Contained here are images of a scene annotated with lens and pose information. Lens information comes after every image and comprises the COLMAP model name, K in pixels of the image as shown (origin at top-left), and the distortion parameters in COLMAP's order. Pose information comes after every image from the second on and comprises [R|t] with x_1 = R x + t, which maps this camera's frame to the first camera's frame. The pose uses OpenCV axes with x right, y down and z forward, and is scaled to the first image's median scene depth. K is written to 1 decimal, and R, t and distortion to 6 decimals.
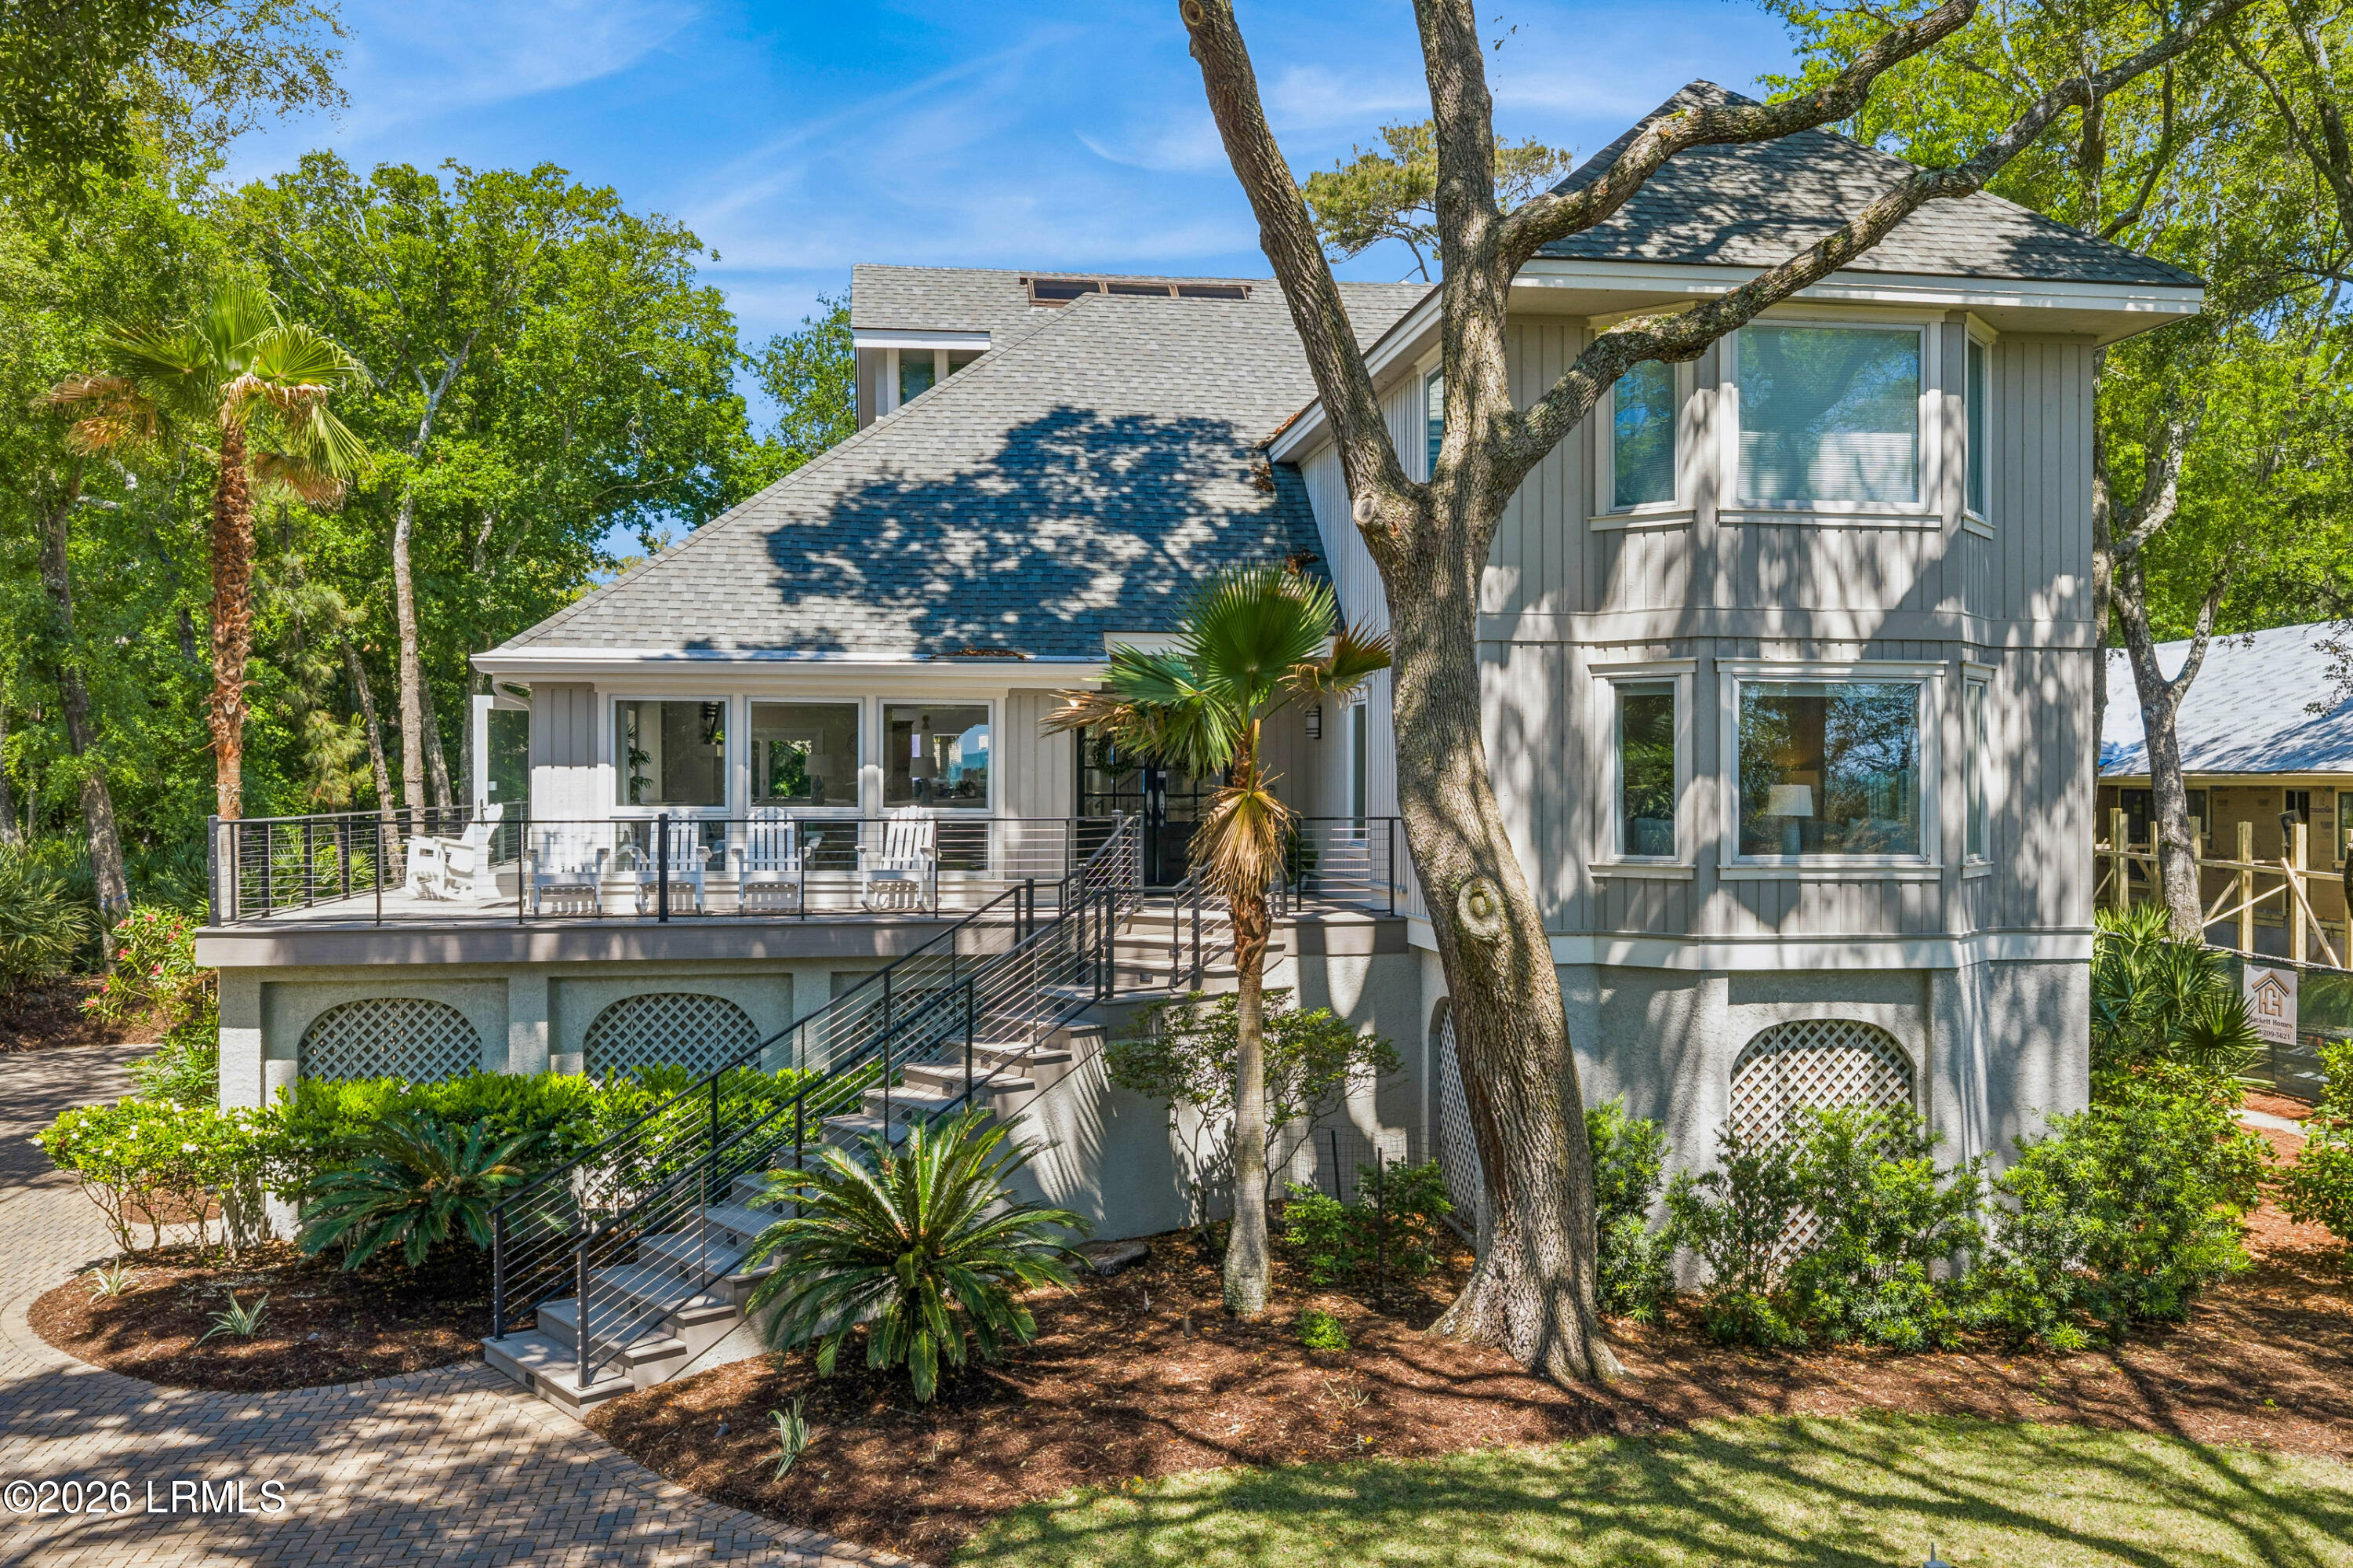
lens RADIAL K [[1895.0, 0, 1176.5], [0, 1895.0, 784.0], [0, 0, 1]] dist [0.004030, 0.000403]
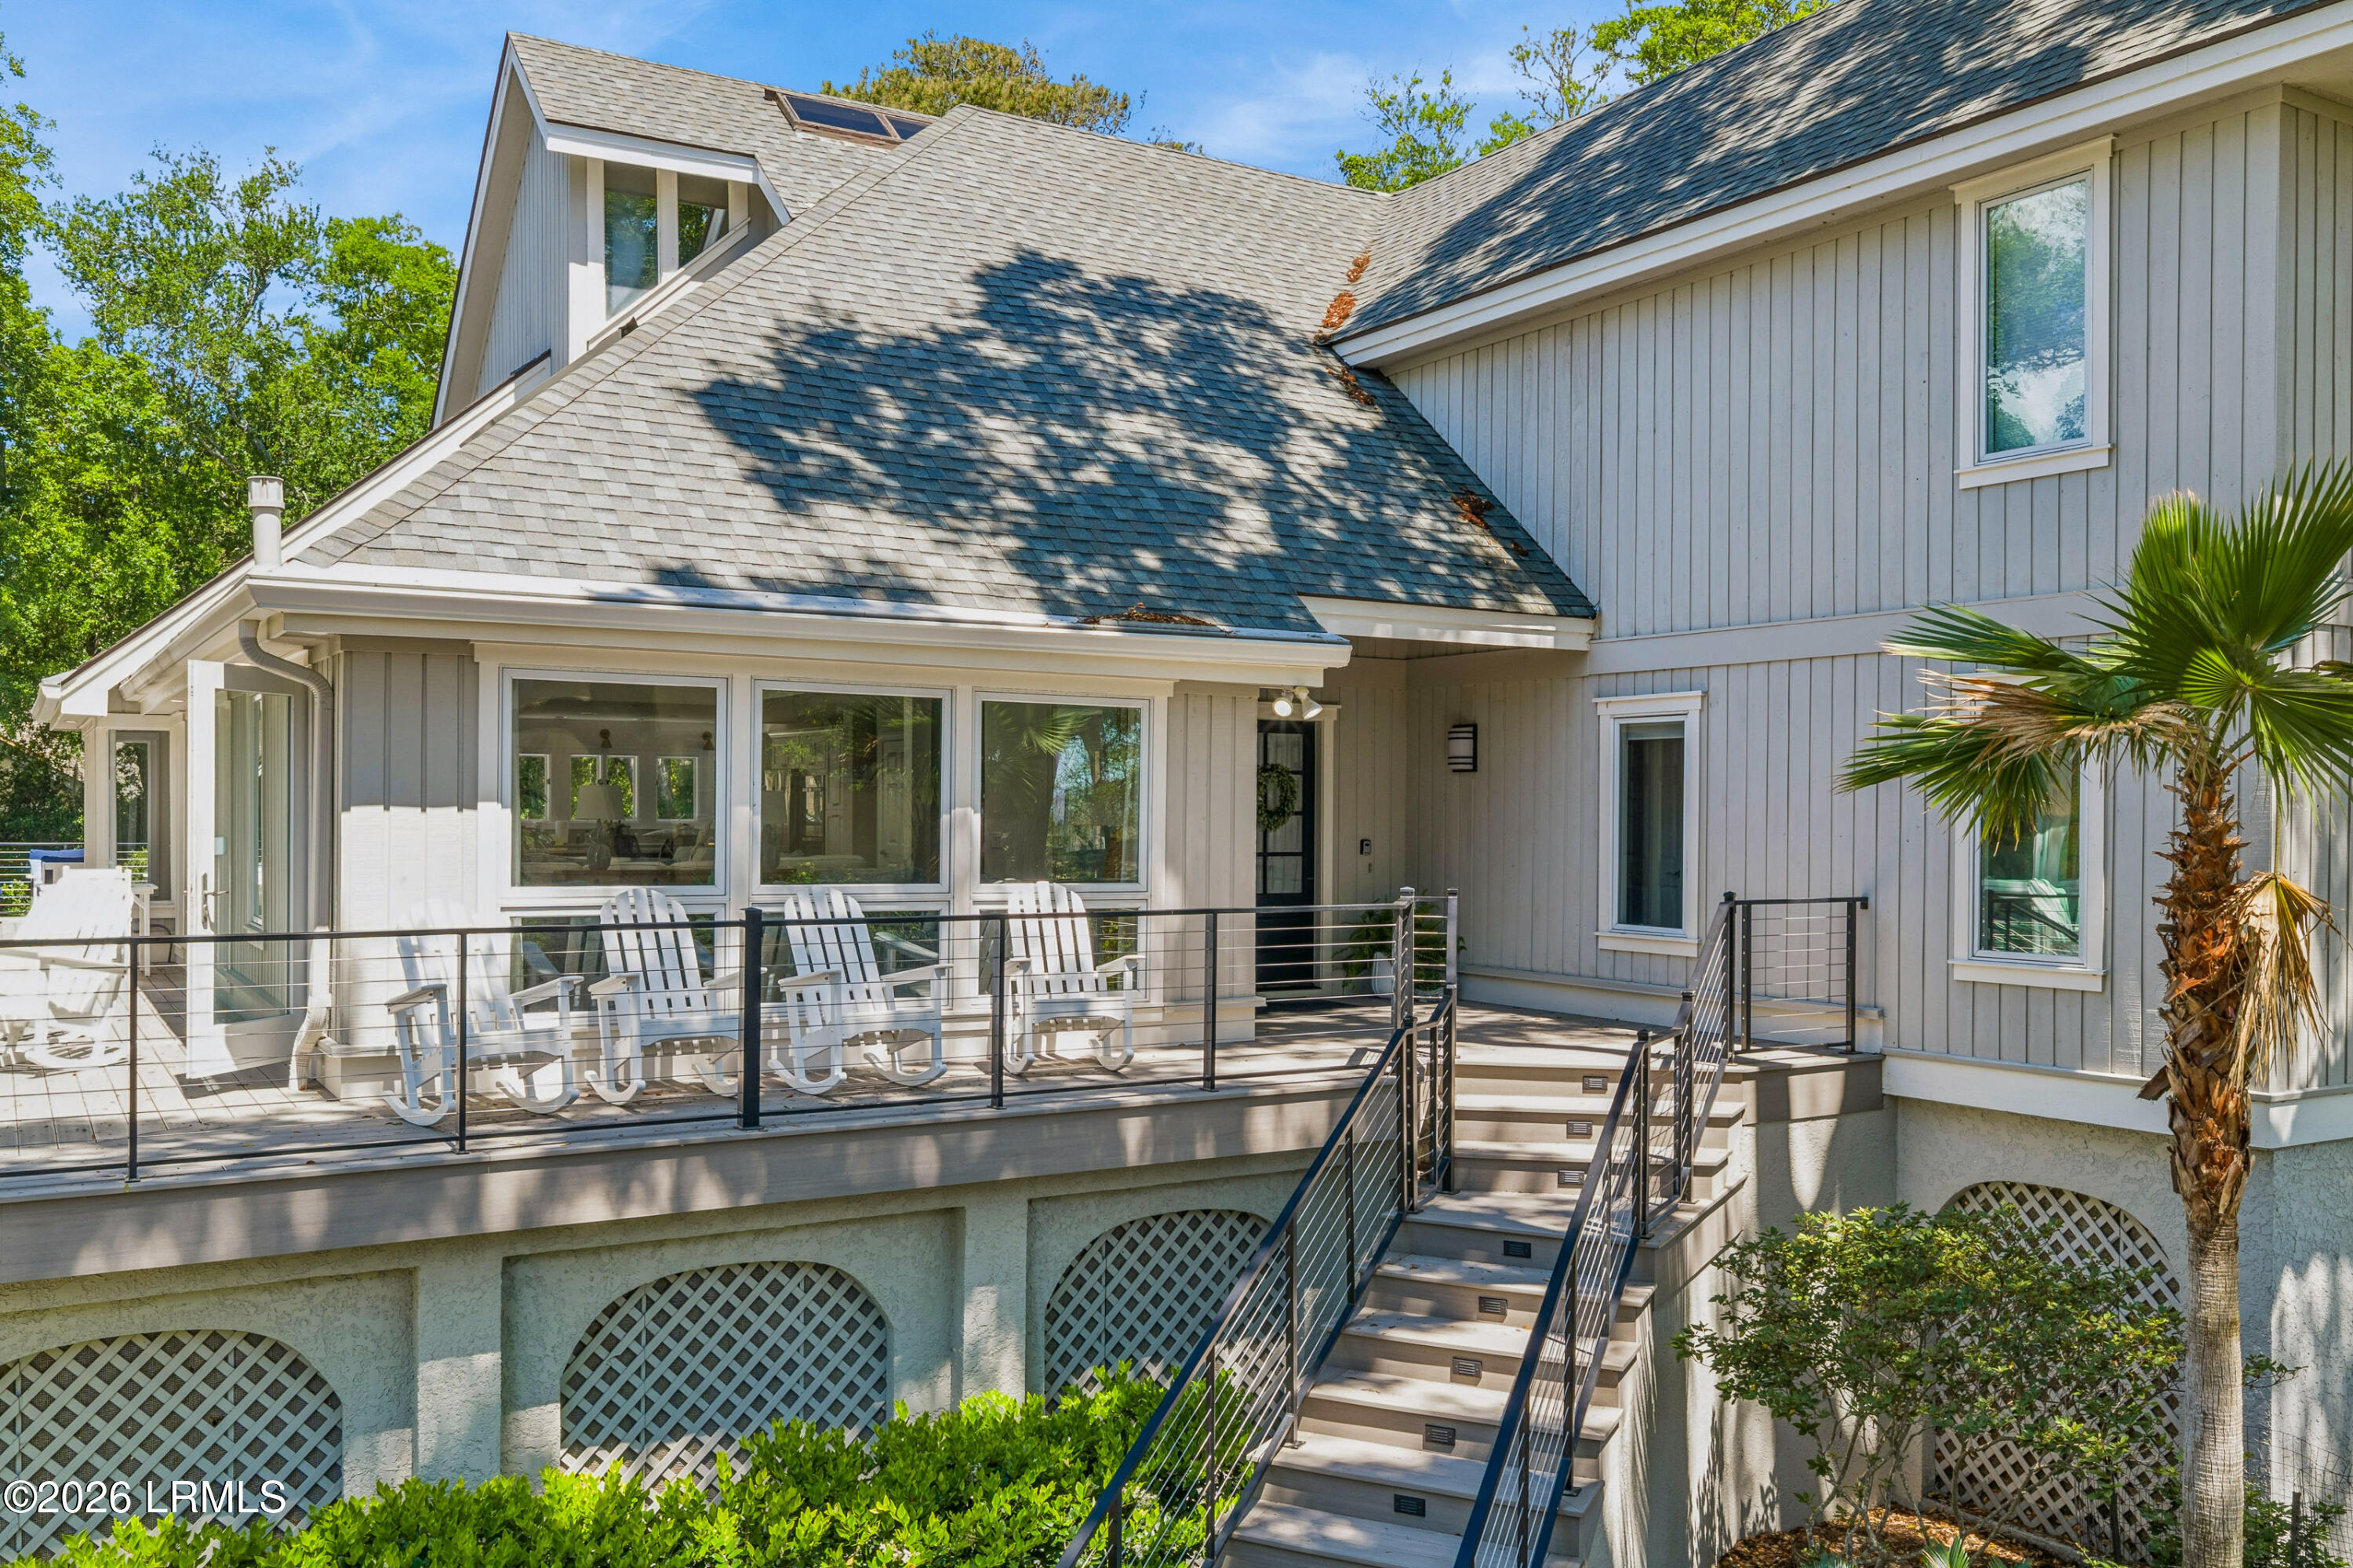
lens RADIAL K [[1986.0, 0, 1175.0], [0, 1986.0, 824.0], [0, 0, 1]] dist [0.002555, 0.012502]
pose [[0.931412, 0.003747, 0.363948, -0.315772], [-0.005028, 0.999984, 0.002572, -0.006890], [-0.363933, -0.004226, 0.931416, 0.426711]]
